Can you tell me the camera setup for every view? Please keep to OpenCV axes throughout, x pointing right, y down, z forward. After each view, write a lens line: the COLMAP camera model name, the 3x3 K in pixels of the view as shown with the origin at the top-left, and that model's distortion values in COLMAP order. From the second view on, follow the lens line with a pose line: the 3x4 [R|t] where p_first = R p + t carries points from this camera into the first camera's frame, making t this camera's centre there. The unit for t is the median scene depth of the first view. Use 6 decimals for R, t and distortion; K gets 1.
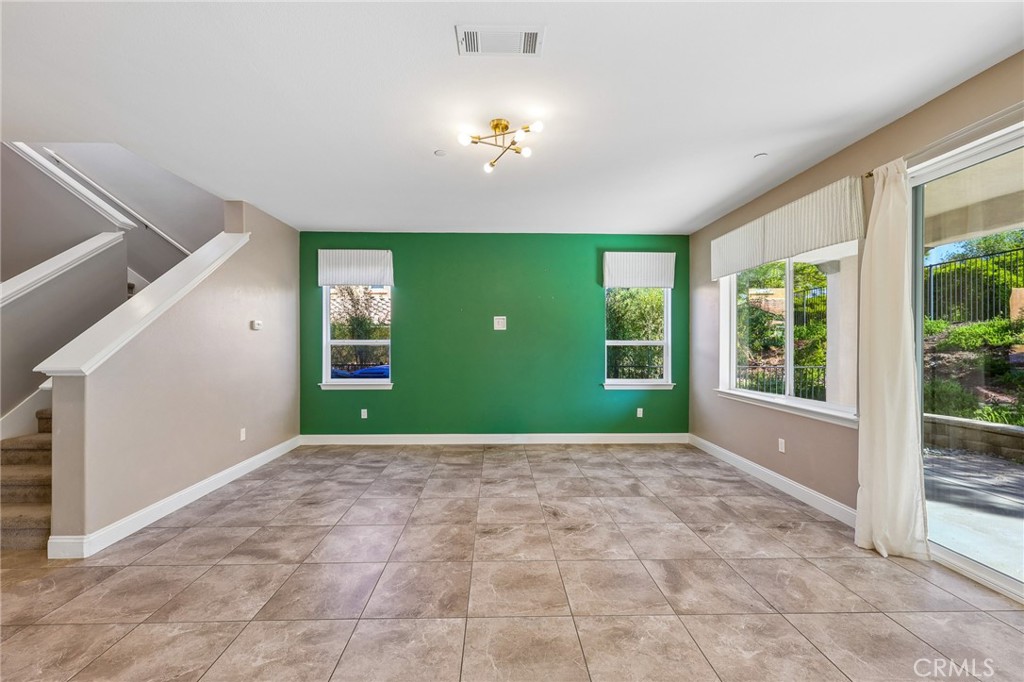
lens RADIAL K [[410.6, 0, 505.2], [0, 410.6, 344.8], [0, 0, 1]] dist [-0.002914, 0.000432]
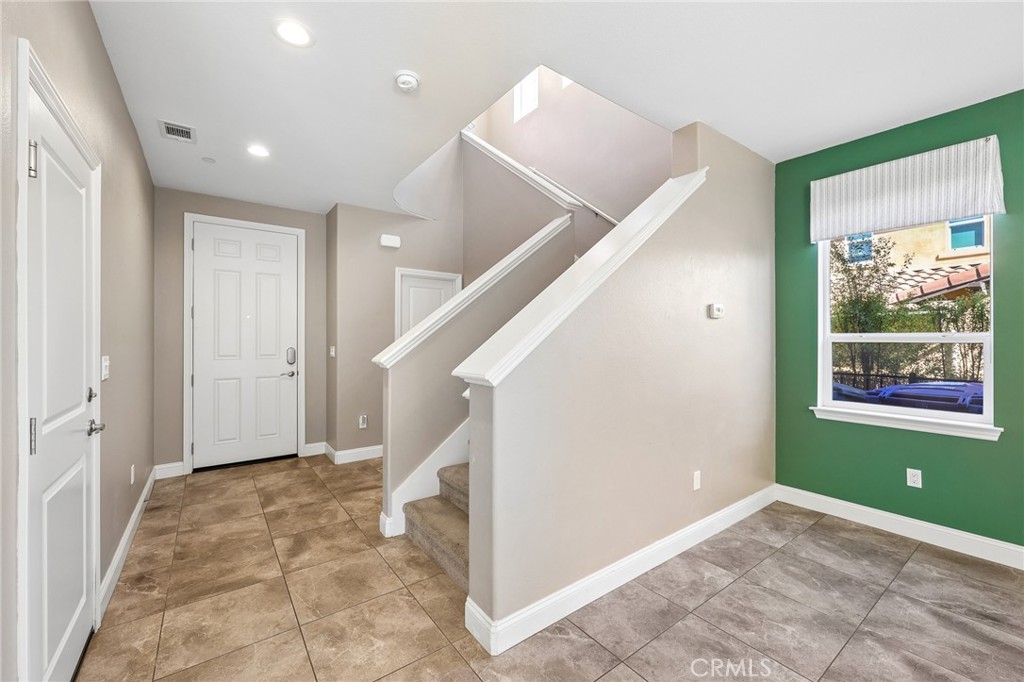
lens RADIAL K [[410.6, 0, 509.8], [0, 410.6, 337.1], [0, 0, 1]] dist [-0.002914, 0.000432]
pose [[0.569564, -0.002778, -0.821942, -0.299530], [-0.004408, 0.999970, -0.006434, -0.001746], [0.821935, 0.007288, 0.569535, 0.421066]]
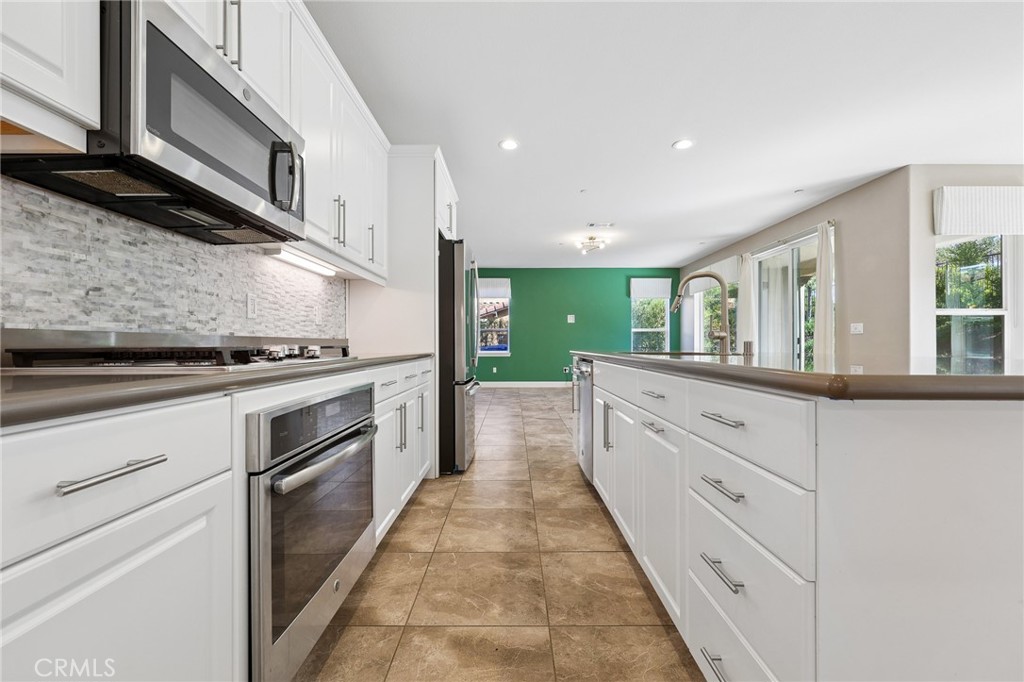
lens RADIAL K [[410.6, 0, 513.9], [0, 410.6, 342.9], [0, 0, 1]] dist [-0.002914, 0.000432]
pose [[0.999751, -0.001481, -0.022284, -0.311955], [0.001292, 0.999963, -0.008496, 0.091994], [0.022296, 0.008465, 0.999716, -1.085201]]
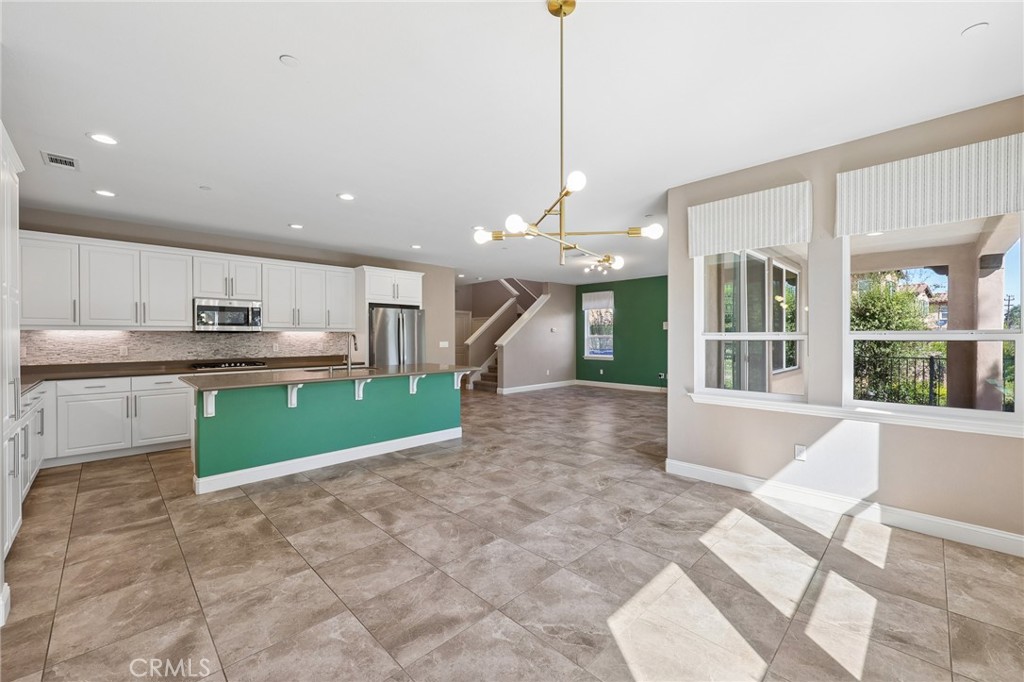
lens RADIAL K [[410.6, 0, 511.5], [0, 410.6, 339.8], [0, 0, 1]] dist [-0.002914, 0.000432]
pose [[0.683614, 0.000762, -0.729843, 1.182037], [0.000912, 0.999998, 0.001899, 0.007799], [0.729843, -0.001964, 0.683612, -1.012608]]
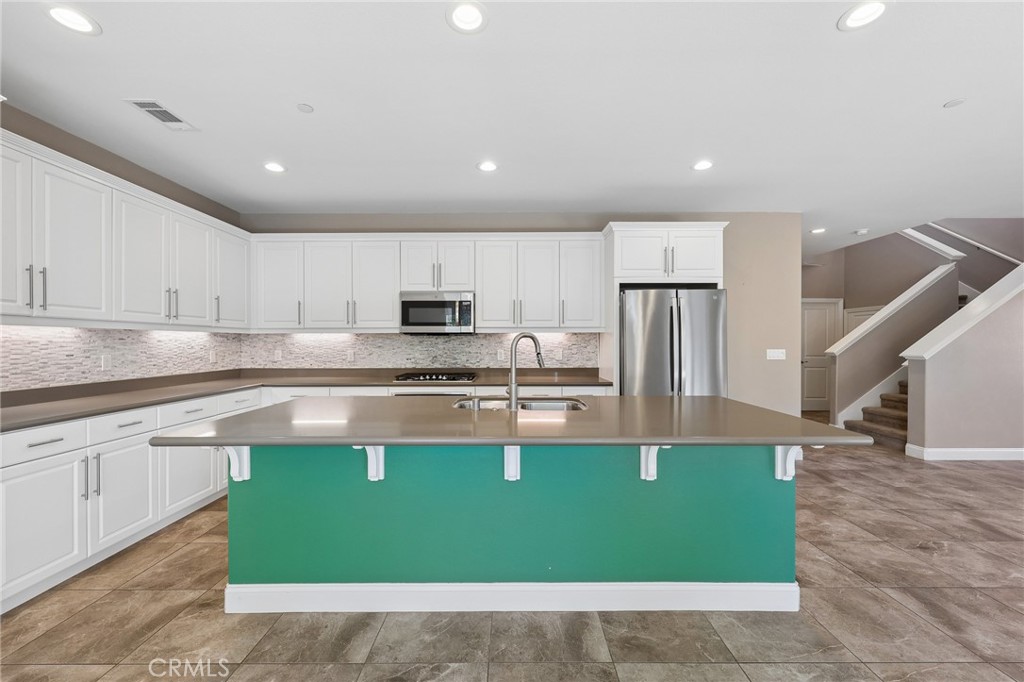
lens RADIAL K [[410.6, 0, 510.8], [0, 410.6, 342.9], [0, 0, 1]] dist [-0.002914, 0.000432]
pose [[-0.029110, -0.000375, -0.999576, 0.554511], [-0.003517, 0.999994, -0.000273, 0.005873], [0.999570, 0.003507, -0.029112, -0.516728]]
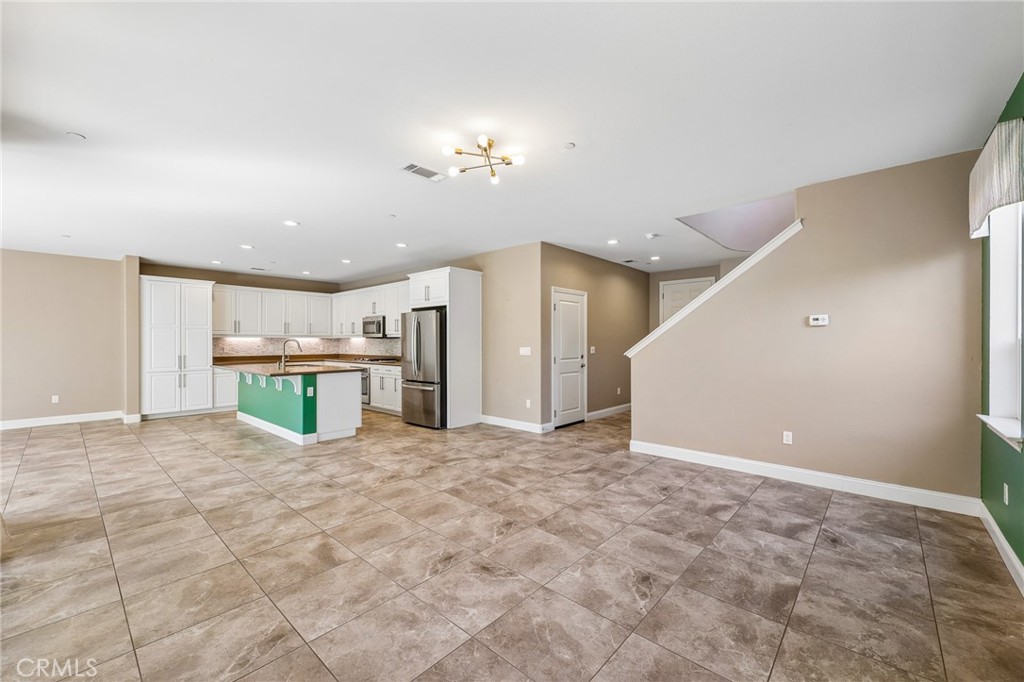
lens RADIAL K [[410.6, 0, 512.0], [0, 410.6, 342.1], [0, 0, 1]] dist [-0.002914, 0.000432]
pose [[-0.689082, -0.000138, -0.724683, 0.527387], [-0.002950, 0.999992, 0.002614, -0.002777], [0.724677, 0.003939, -0.689078, 1.294405]]
